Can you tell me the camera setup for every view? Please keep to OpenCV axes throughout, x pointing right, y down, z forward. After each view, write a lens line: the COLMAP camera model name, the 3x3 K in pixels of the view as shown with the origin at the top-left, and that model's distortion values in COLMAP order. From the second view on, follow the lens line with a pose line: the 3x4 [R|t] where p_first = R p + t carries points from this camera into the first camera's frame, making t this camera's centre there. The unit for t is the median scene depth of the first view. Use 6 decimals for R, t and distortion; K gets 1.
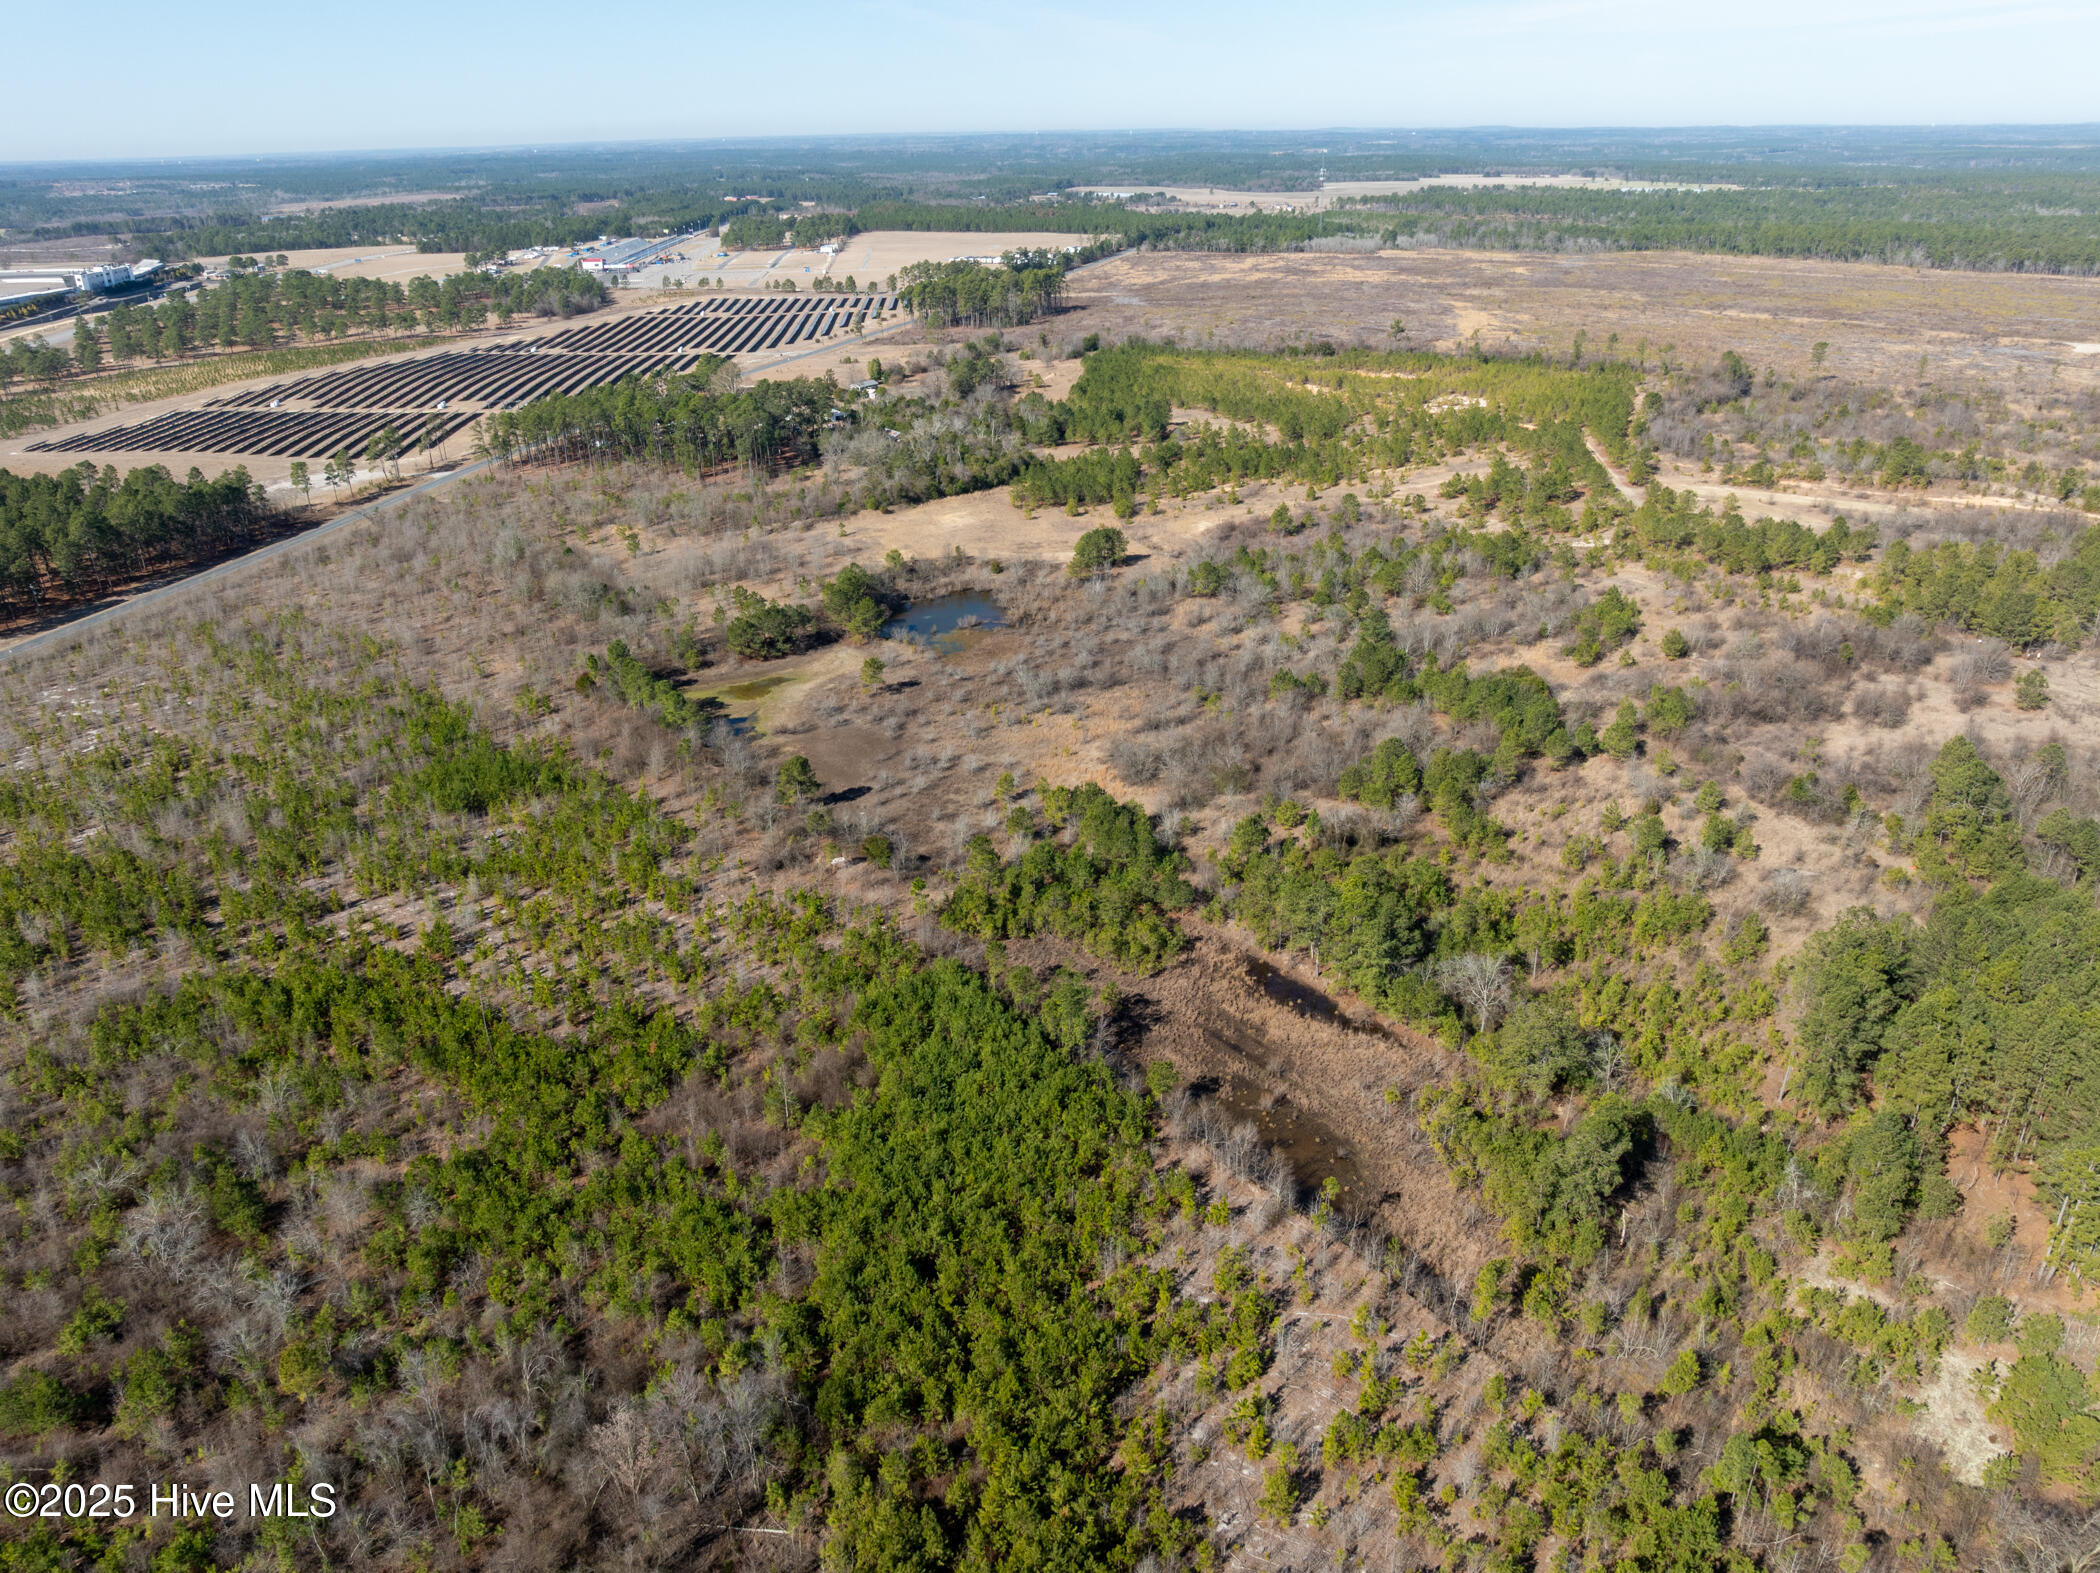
lens RADIAL K [[1486.1, 0, 1056.4], [0, 1486.1, 796.0], [0, 0, 1]] dist [-0.047778, 0.018775]
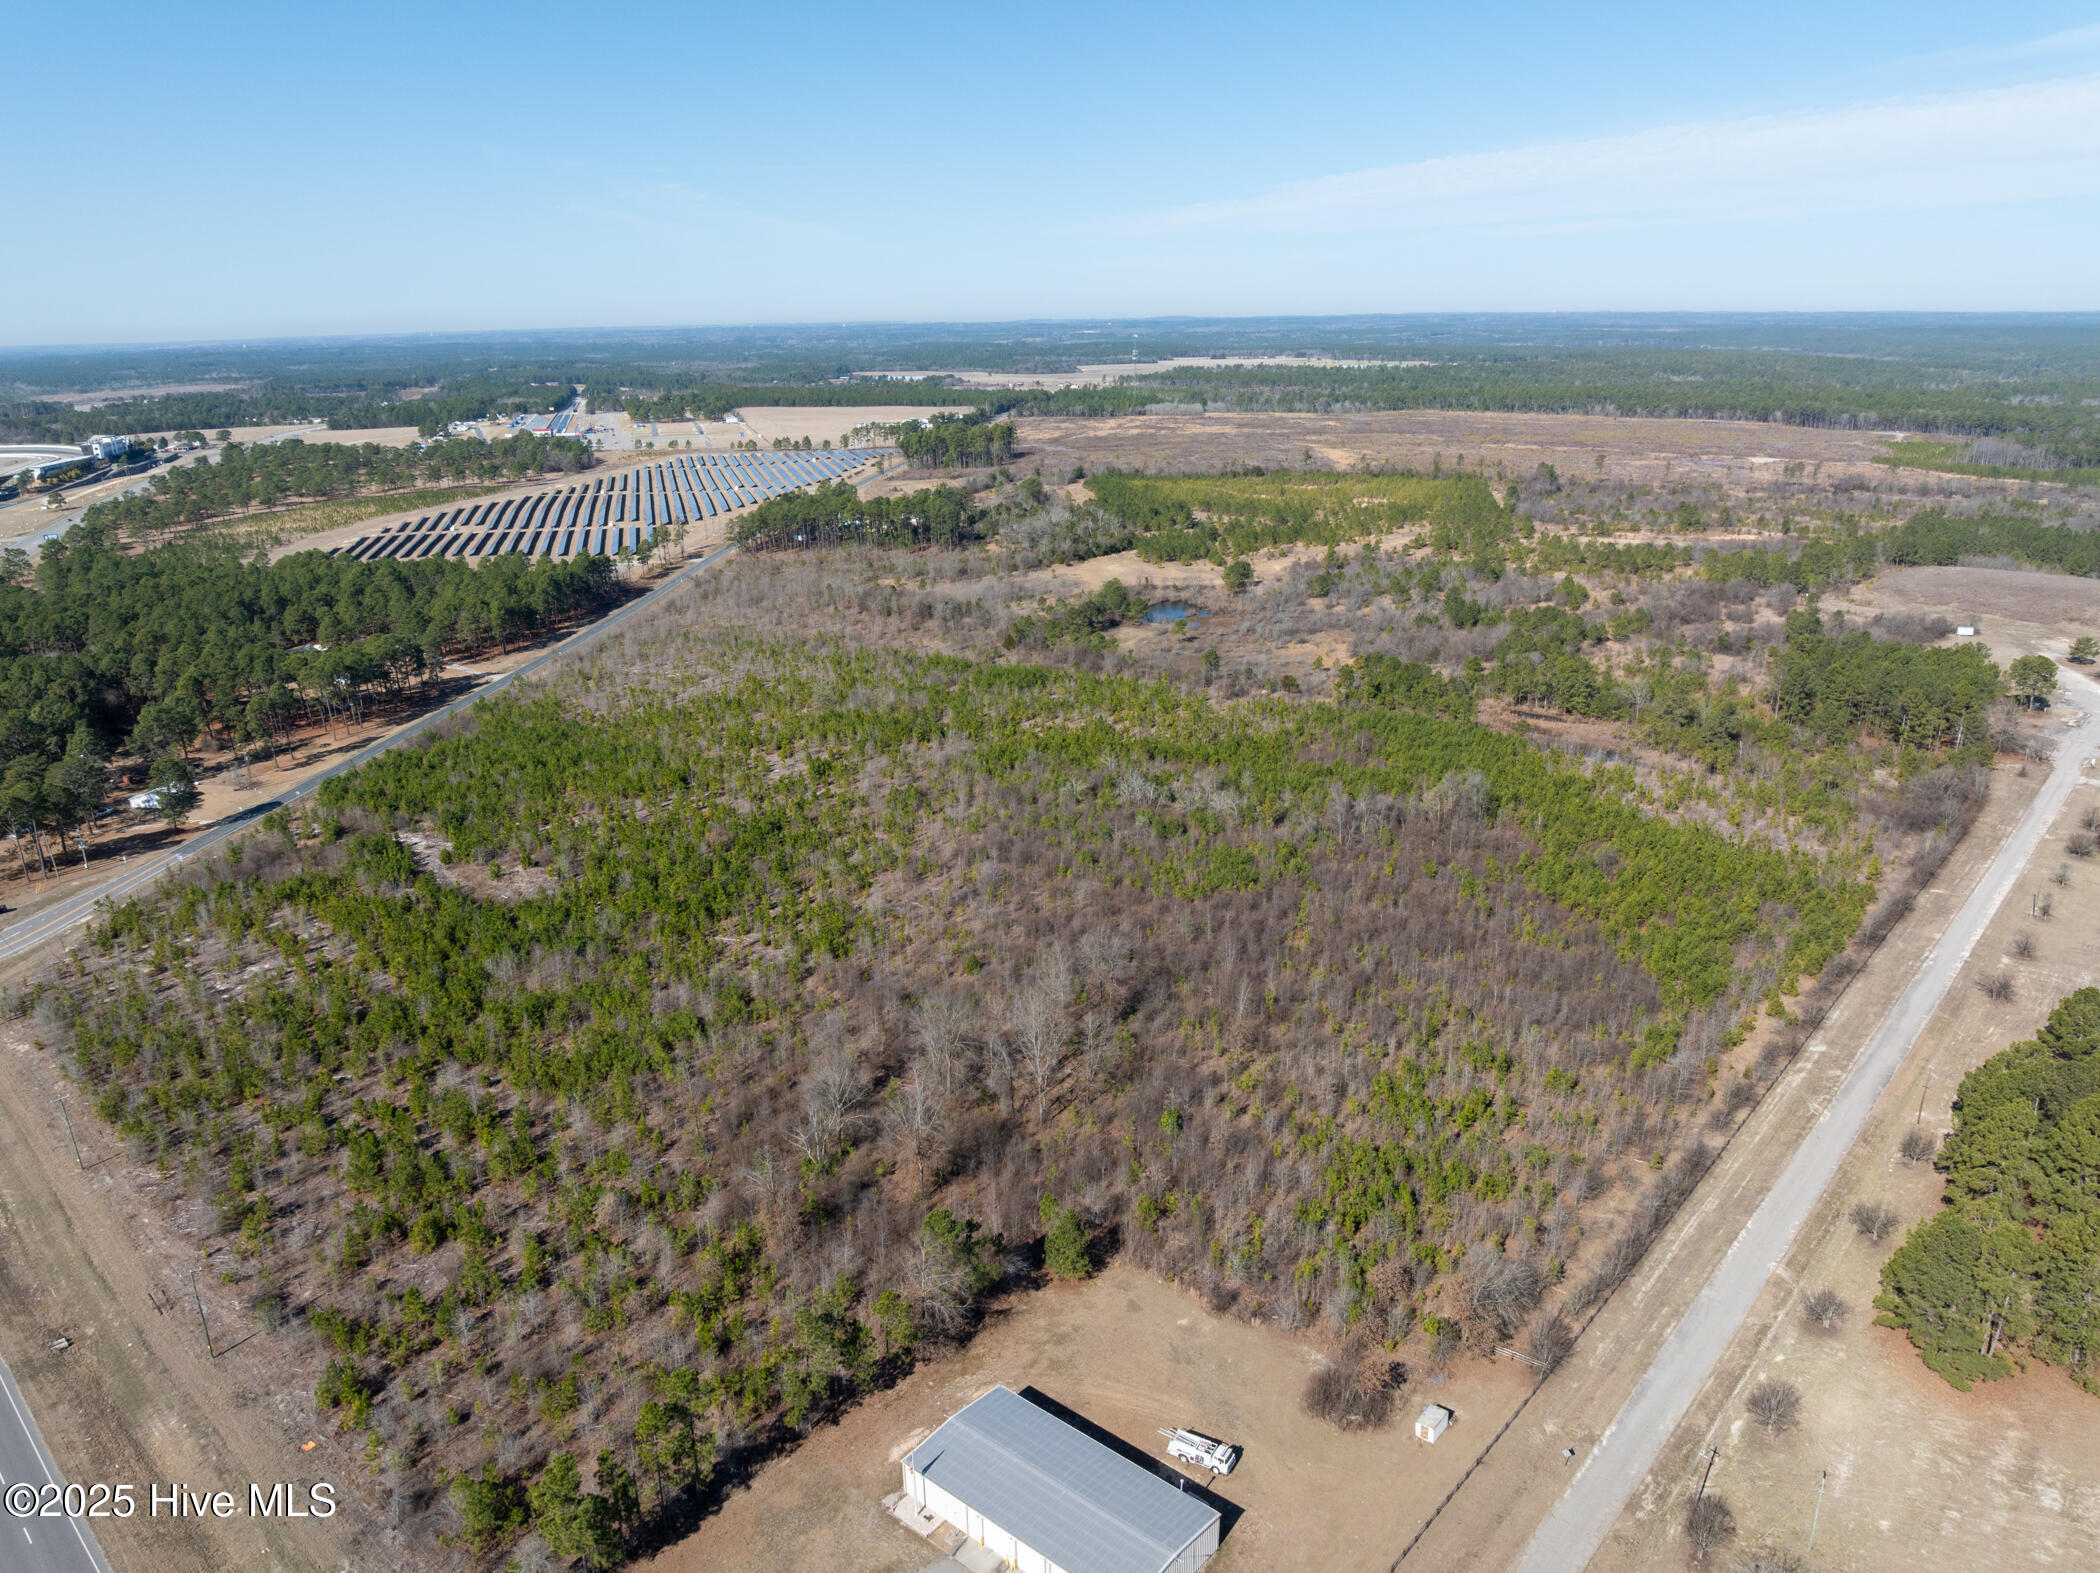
lens RADIAL K [[1486.1, 0, 1046.9], [0, 1486.1, 794.0], [0, 0, 1]] dist [-0.047778, 0.018775]
pose [[0.982188, -0.059030, 0.178390, -0.274977], [0.079299, 0.990905, -0.108715, 0.127582], [-0.170350, 0.120924, 0.977936, -0.271604]]
